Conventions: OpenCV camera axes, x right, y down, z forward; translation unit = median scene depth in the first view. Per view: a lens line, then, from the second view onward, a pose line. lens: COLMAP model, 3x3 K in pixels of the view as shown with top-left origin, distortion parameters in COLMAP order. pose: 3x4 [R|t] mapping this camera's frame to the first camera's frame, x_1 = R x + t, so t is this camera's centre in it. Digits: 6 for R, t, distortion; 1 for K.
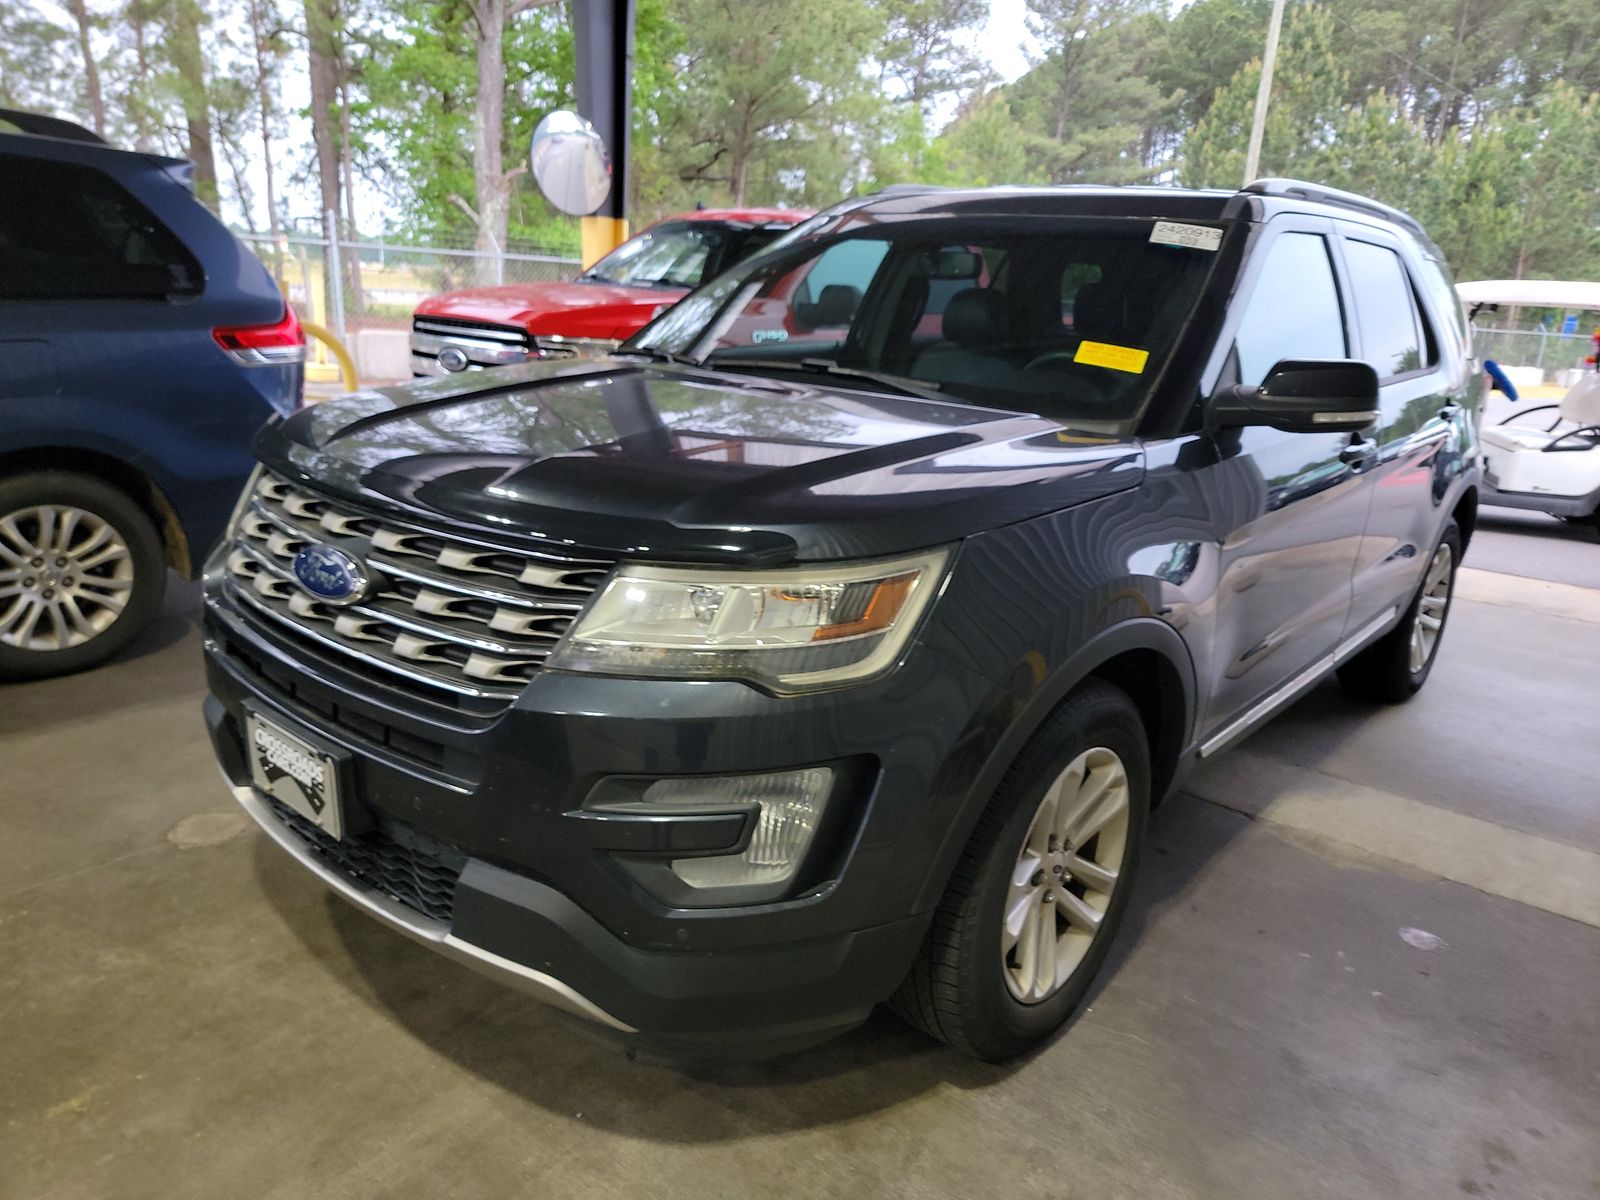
lens RADIAL K [[1129.7, 0, 801.0], [0, 1129.7, 584.1], [0, 0, 1]] dist [0.033669, -0.003905]
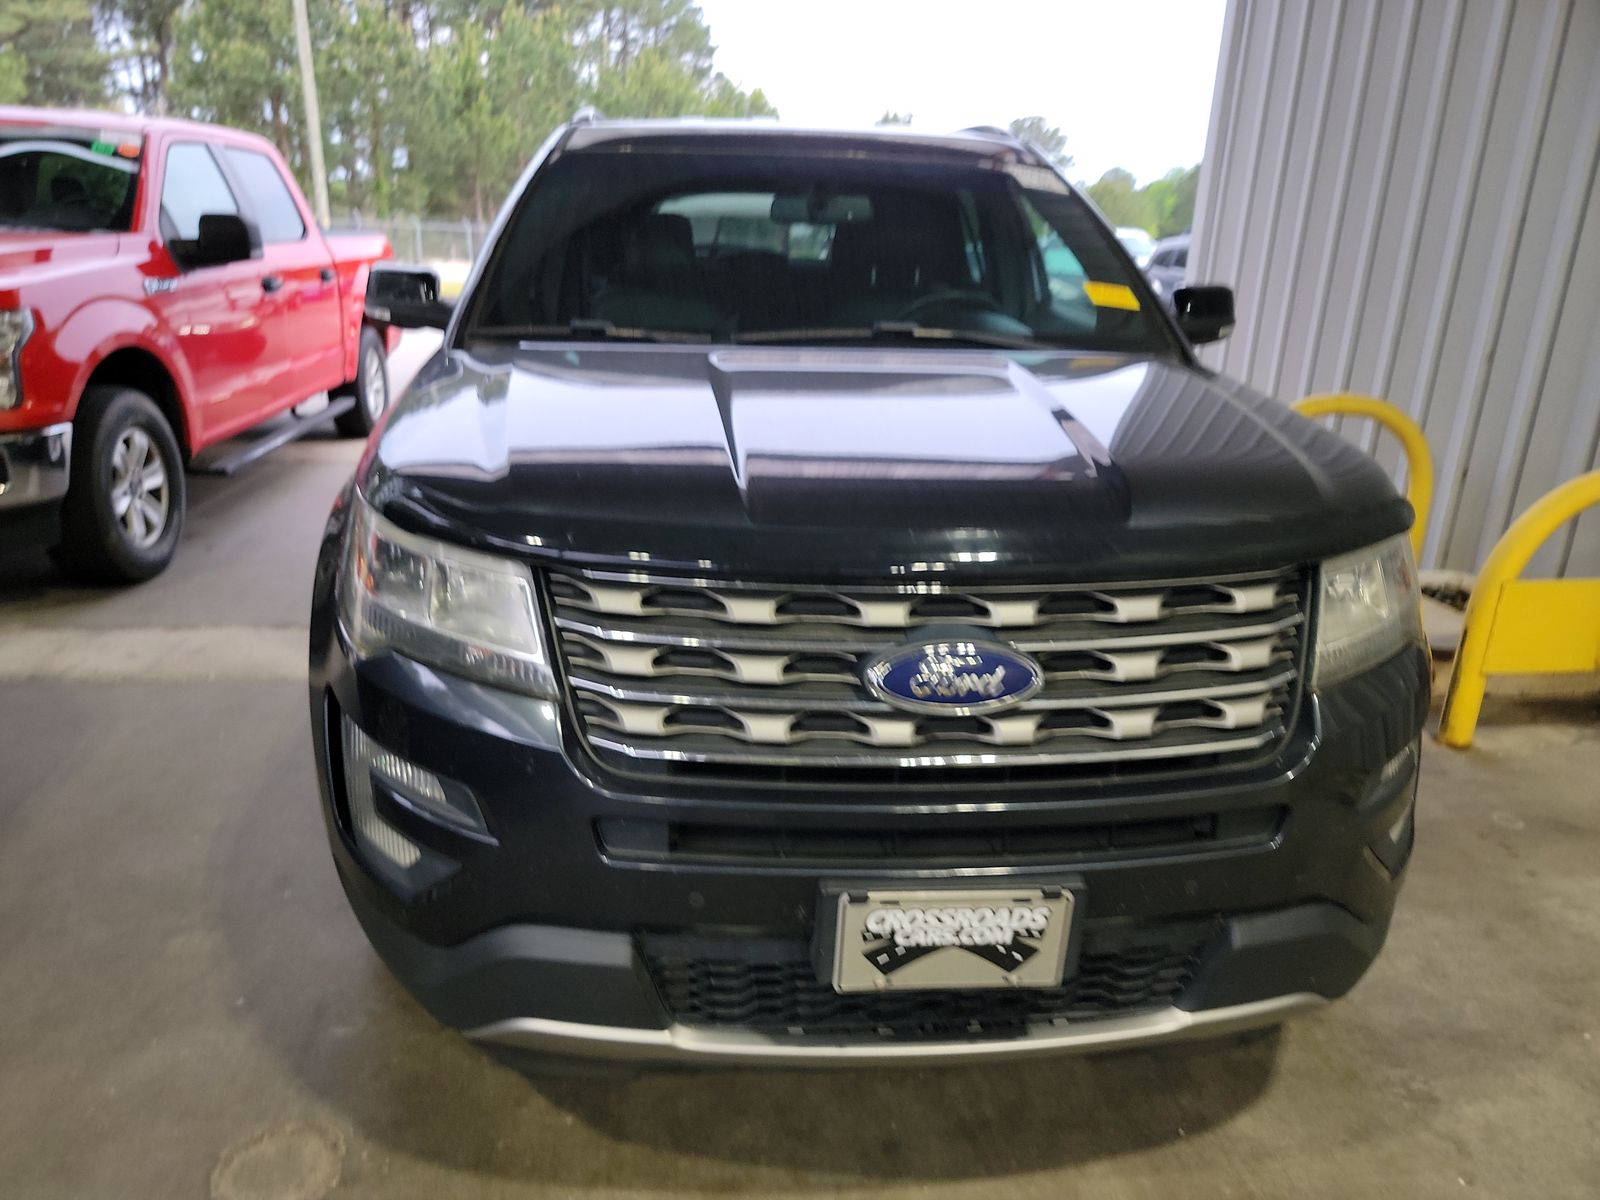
lens RADIAL K [[1151.5, 0, 800.2], [0, 1151.5, 622.4], [0, 0, 1]] dist [0.007029, -0.003468]
pose [[0.703948, -0.263695, 0.659486, -0.870164], [0.195211, 0.964598, 0.177322, -0.177030], [-0.682898, 0.003913, 0.730503, 0.450073]]
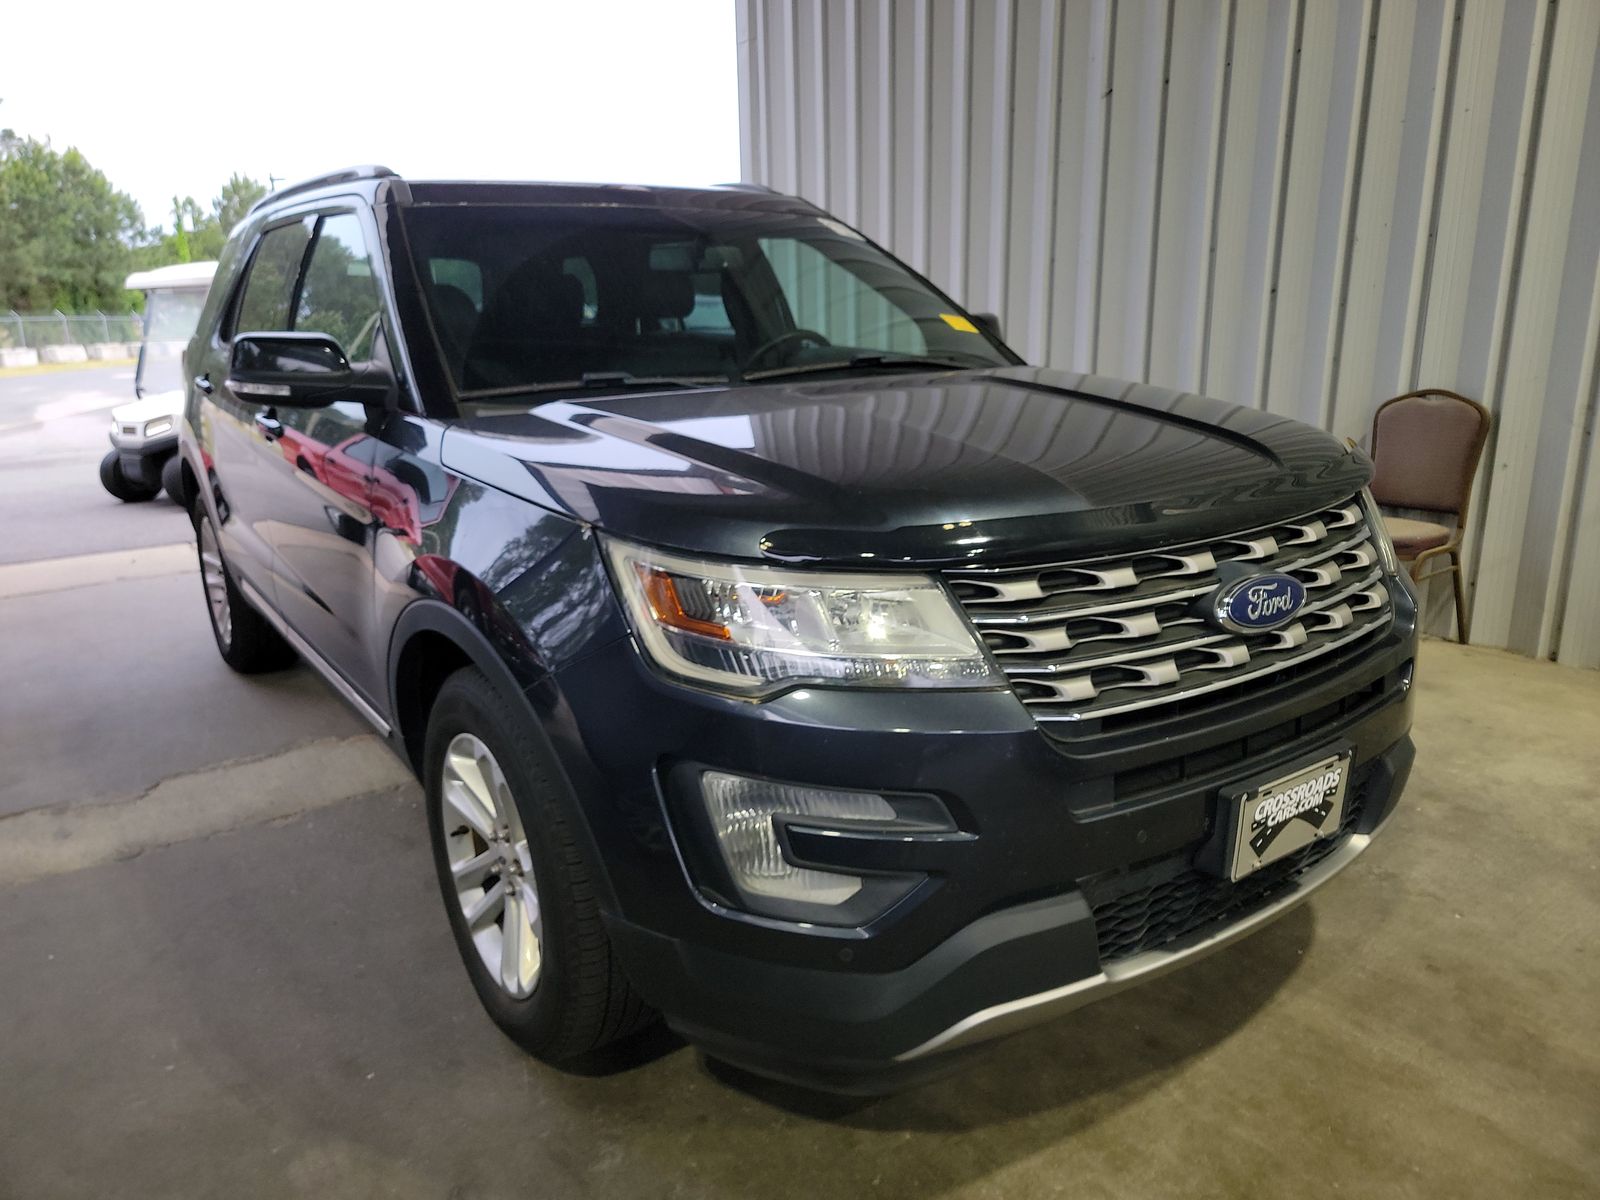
lens RADIAL K [[1129.7, 0, 801.0], [0, 1129.7, 584.1], [0, 0, 1]] dist [0.033669, -0.003905]
pose [[0.233872, -0.294200, 0.926688, -1.221080], [0.277812, 0.933604, 0.226283, -0.304628], [-0.931732, 0.204524, 0.300076, 0.948671]]
